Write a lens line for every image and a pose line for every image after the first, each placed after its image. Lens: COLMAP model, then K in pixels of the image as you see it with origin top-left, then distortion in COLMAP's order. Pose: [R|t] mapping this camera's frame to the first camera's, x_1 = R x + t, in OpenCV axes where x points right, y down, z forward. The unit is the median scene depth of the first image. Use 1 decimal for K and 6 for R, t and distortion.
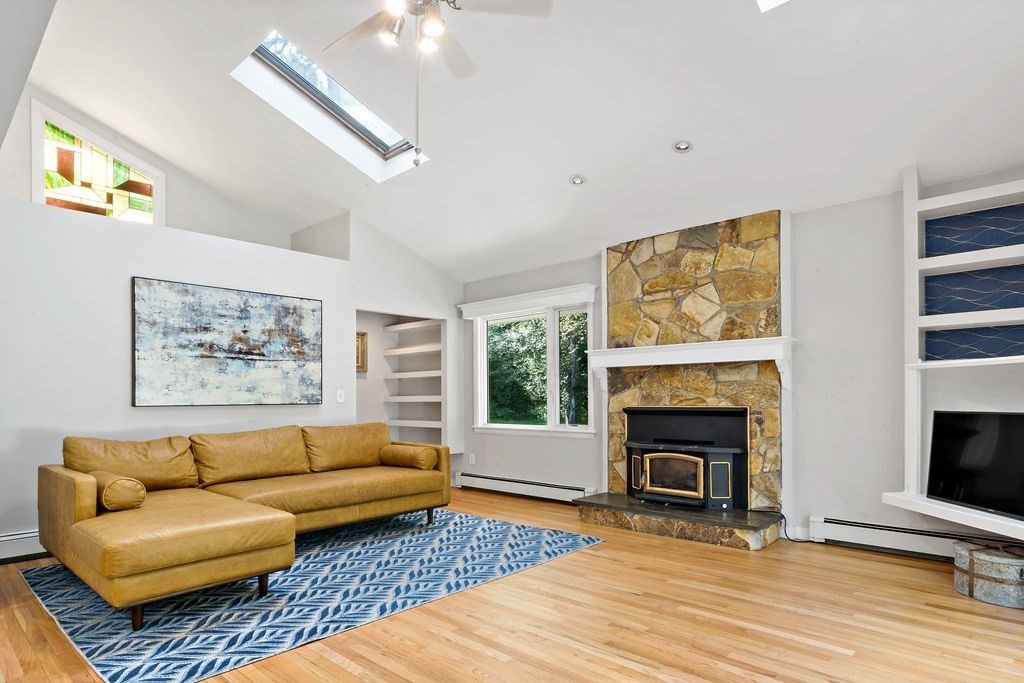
lens RADIAL K [[563.5, 0, 491.5], [0, 563.5, 400.4], [0, 0, 1]] dist [-0.005648, -0.001686]
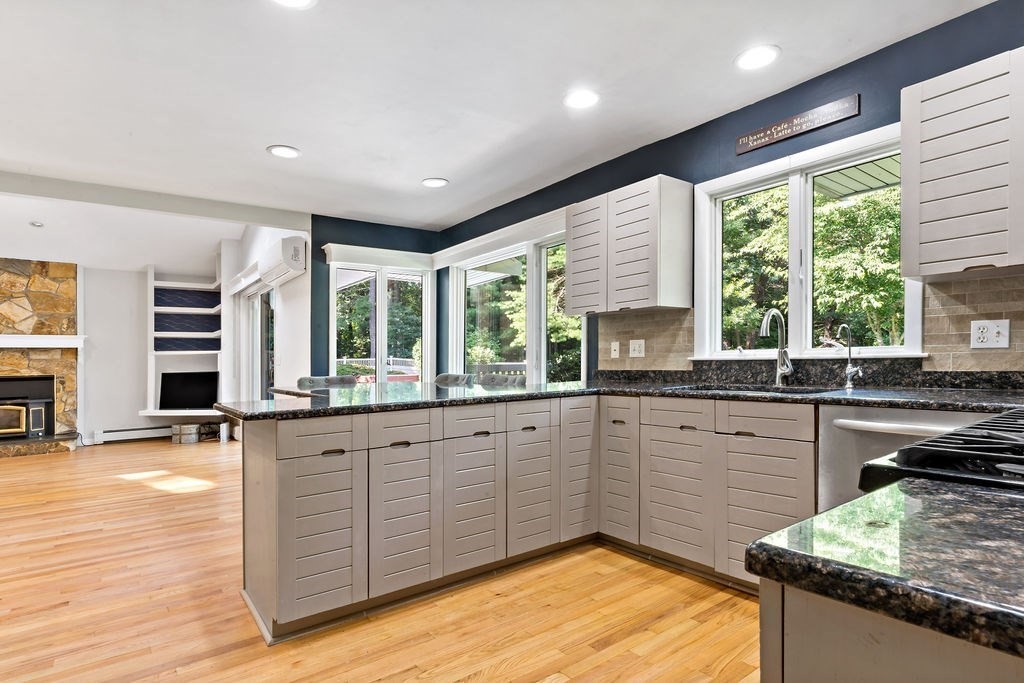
lens RADIAL K [[545.8, 0, 509.0], [0, 545.8, 345.0], [0, 0, 1]] dist [0.006298, -0.002224]
pose [[0.175719, 0.023951, 0.984149, -0.954577], [0.019964, 0.999412, -0.027887, -0.002886], [-0.984238, 0.024548, 0.175138, -0.660291]]
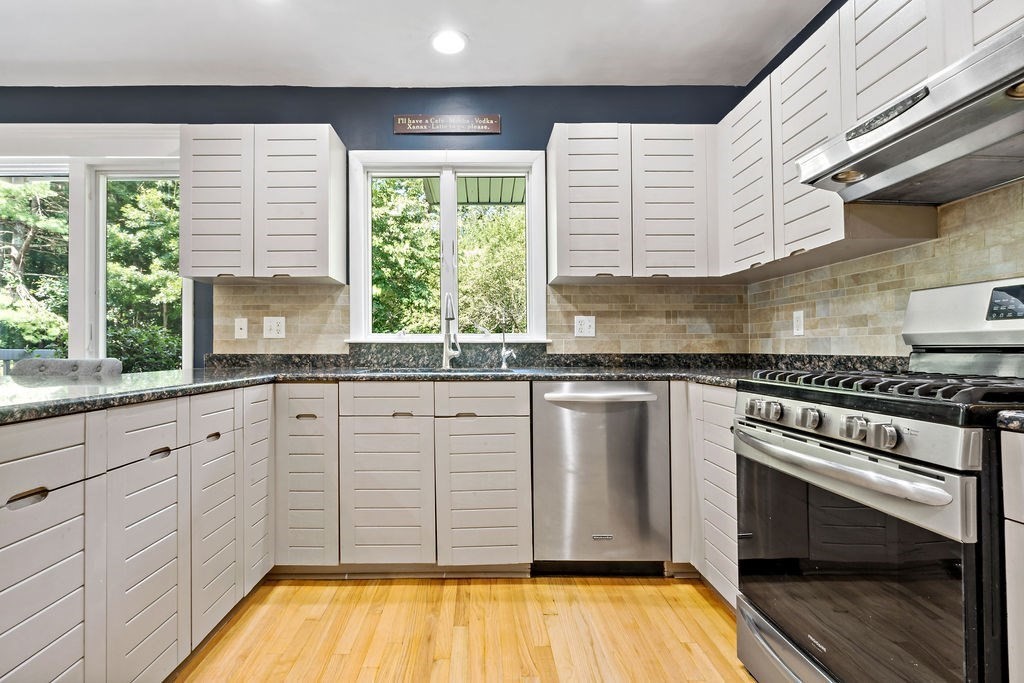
lens RADIAL K [[523.2, 0, 515.3], [0, 523.2, 344.2], [0, 0, 1]] dist [-0.009333, 0.000175]
pose [[-0.687988, 0.010440, 0.725647, -0.786562], [0.002214, 0.999922, -0.012287, 0.011583], [-0.725719, -0.006847, -0.687957, -0.489295]]
